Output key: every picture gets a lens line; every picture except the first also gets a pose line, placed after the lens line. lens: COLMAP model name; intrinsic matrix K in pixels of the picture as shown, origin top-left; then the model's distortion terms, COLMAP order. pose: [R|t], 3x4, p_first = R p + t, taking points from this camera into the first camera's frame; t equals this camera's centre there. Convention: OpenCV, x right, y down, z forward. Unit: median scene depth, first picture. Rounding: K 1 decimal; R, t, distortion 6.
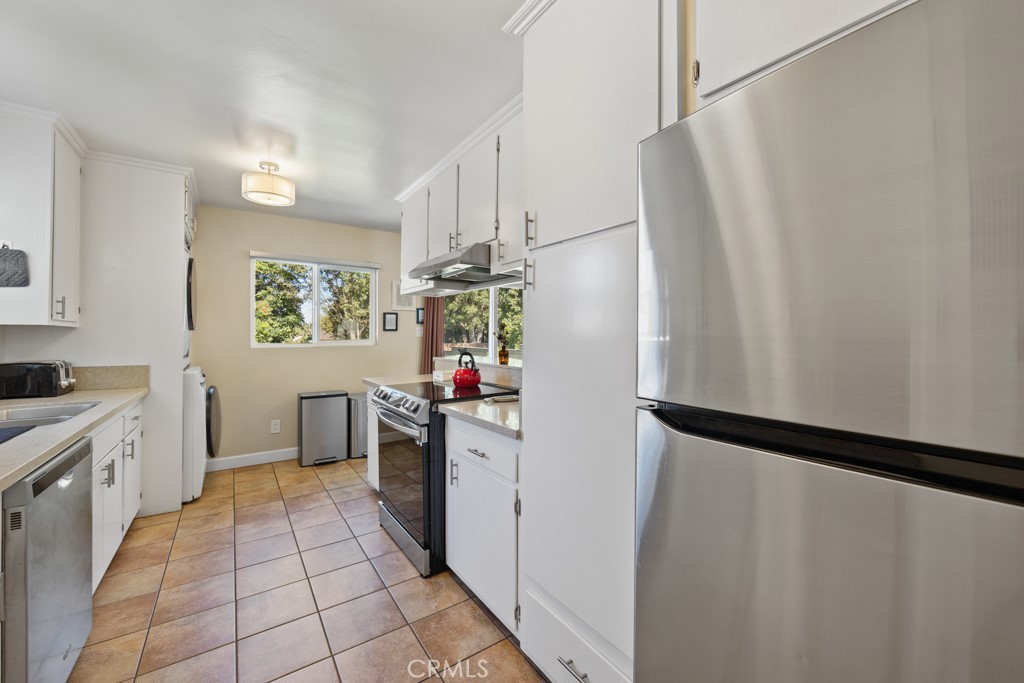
lens RADIAL K [[406.4, 0, 515.7], [0, 406.4, 332.0], [0, 0, 1]] dist [-0.002442, 0.000306]
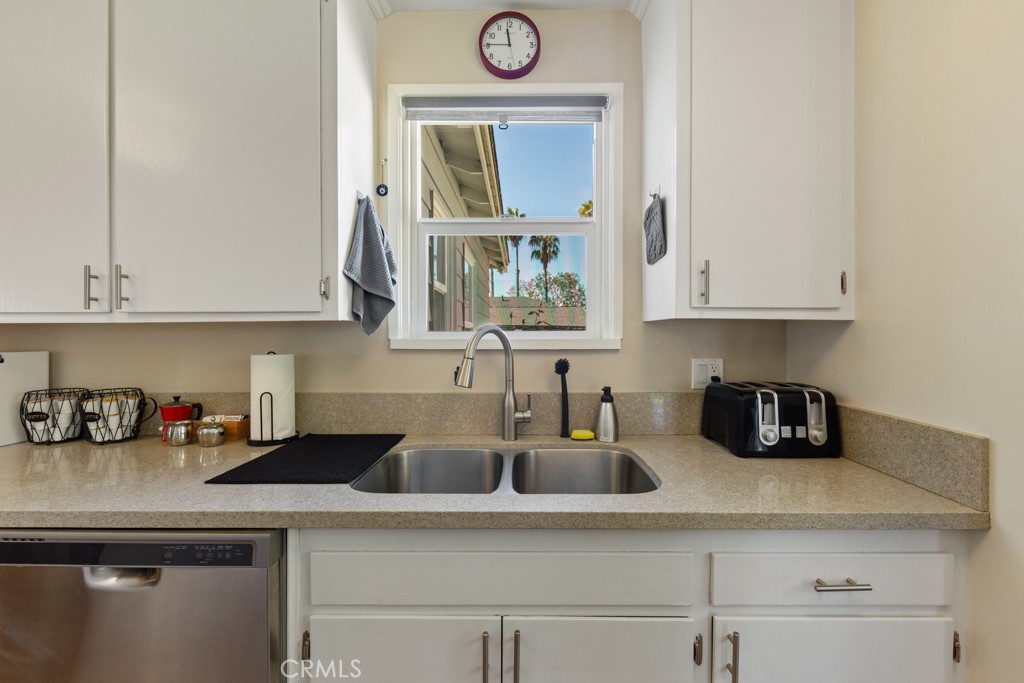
lens RADIAL K [[406.4, 0, 525.3], [0, 406.4, 337.2], [0, 0, 1]] dist [-0.002442, 0.000306]
pose [[-0.570841, 0.004373, -0.821049, -0.520955], [0.007794, 0.999970, -0.000093, 0.005462], [0.821024, -0.006452, -0.570857, 1.000205]]
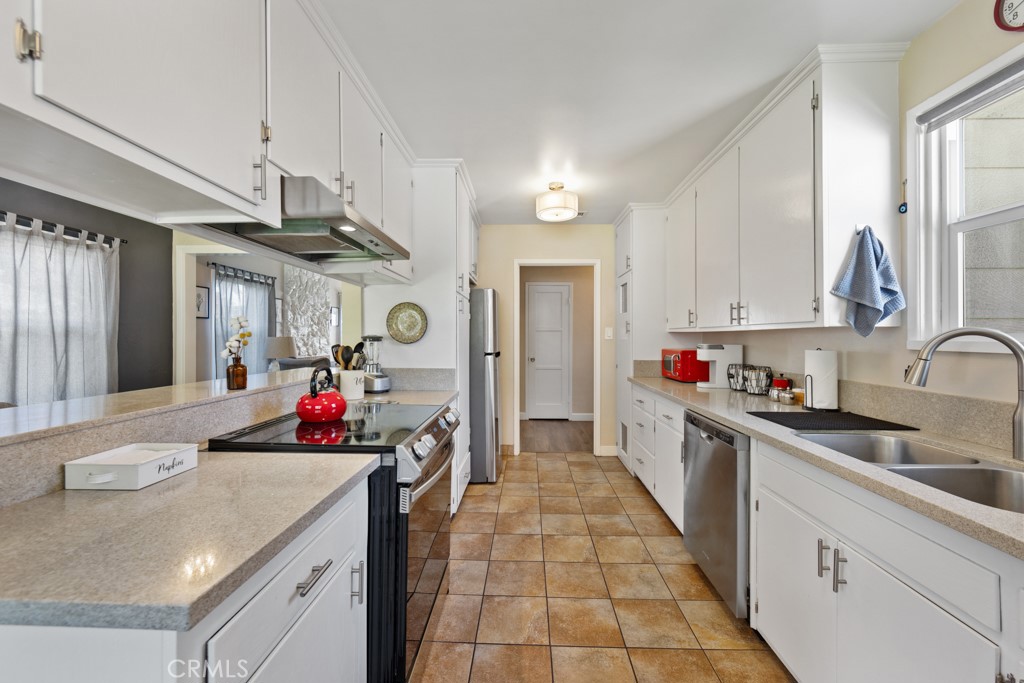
lens RADIAL K [[406.4, 0, 512.0], [0, 406.4, 335.6], [0, 0, 1]] dist [-0.002442, 0.000306]
pose [[-0.798986, 0.001002, 0.601349, -0.776450], [-0.005302, 0.999948, -0.008711, 0.007682], [-0.601326, -0.010148, -0.798939, 1.407895]]
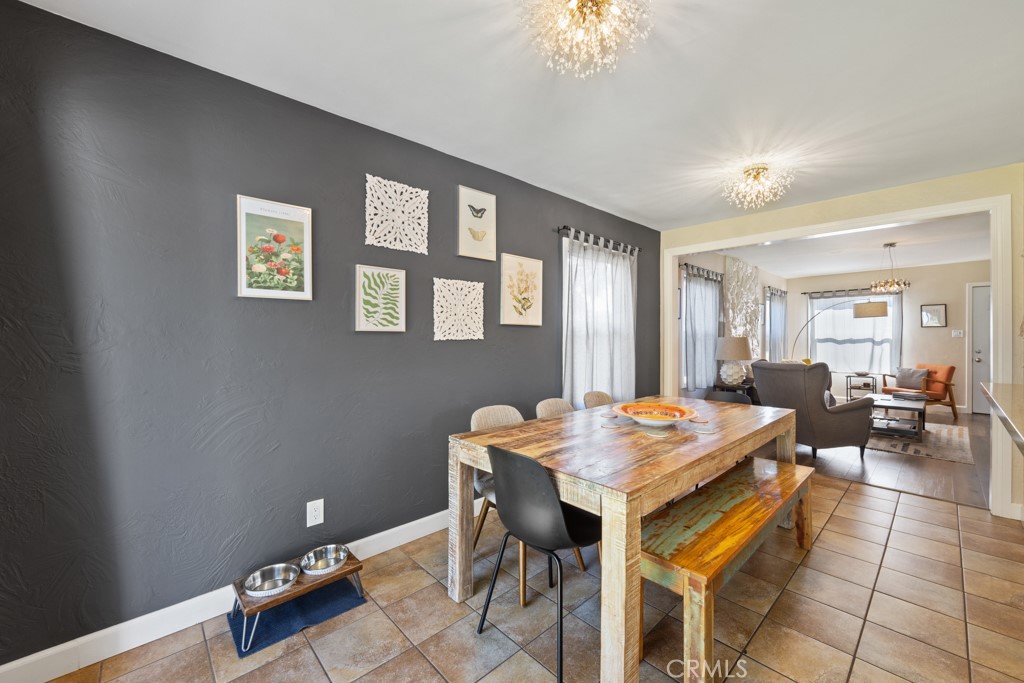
lens RADIAL K [[406.4, 0, 516.0], [0, 406.4, 336.5], [0, 0, 1]] dist [-0.002442, 0.000306]
pose [[-0.141605, 0.000535, 0.989923, -0.241390], [-0.008690, 0.999961, -0.001783, 0.014335], [-0.989885, -0.008855, -0.141595, 1.849018]]
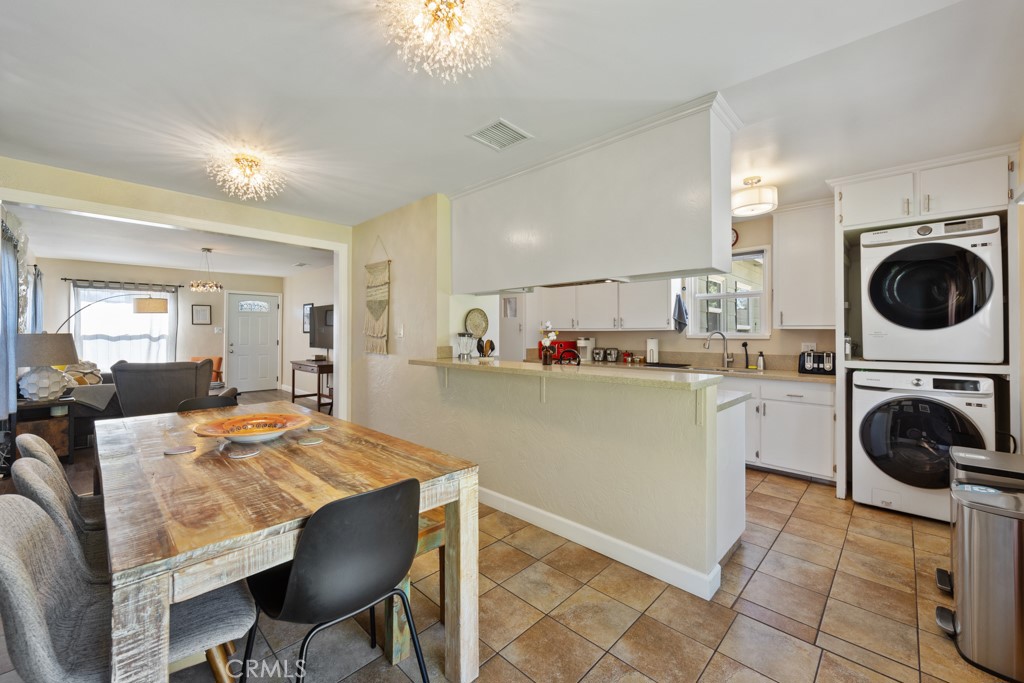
lens RADIAL K [[406.4, 0, 512.0], [0, 406.4, 330.6], [0, 0, 1]] dist [-0.002442, 0.000306]
pose [[-0.982513, -0.003511, -0.186163, 0.259509], [-0.000505, 0.999869, -0.016191, 0.016857], [0.186196, -0.015814, -0.982385, 2.212545]]
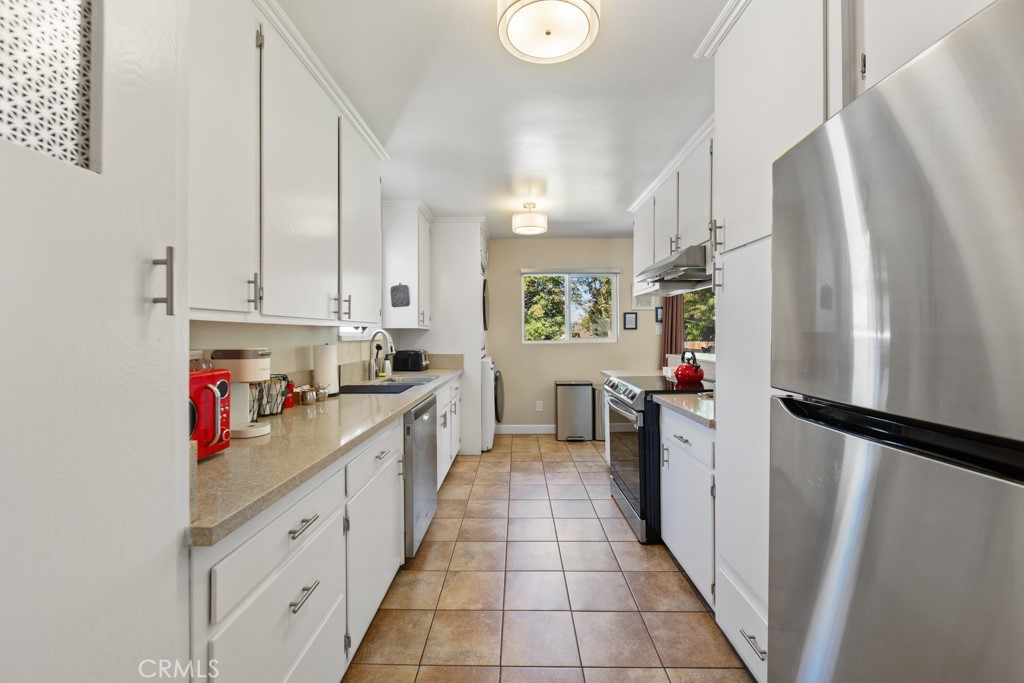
lens RADIAL K [[406.4, 0, 514.4], [0, 406.4, 333.4], [0, 0, 1]] dist [-0.002442, 0.000306]
pose [[0.814984, -0.004529, -0.579466, 0.126436], [0.009248, 0.999944, 0.005190, -0.000618], [0.579410, -0.009589, 0.814980, -0.117943]]
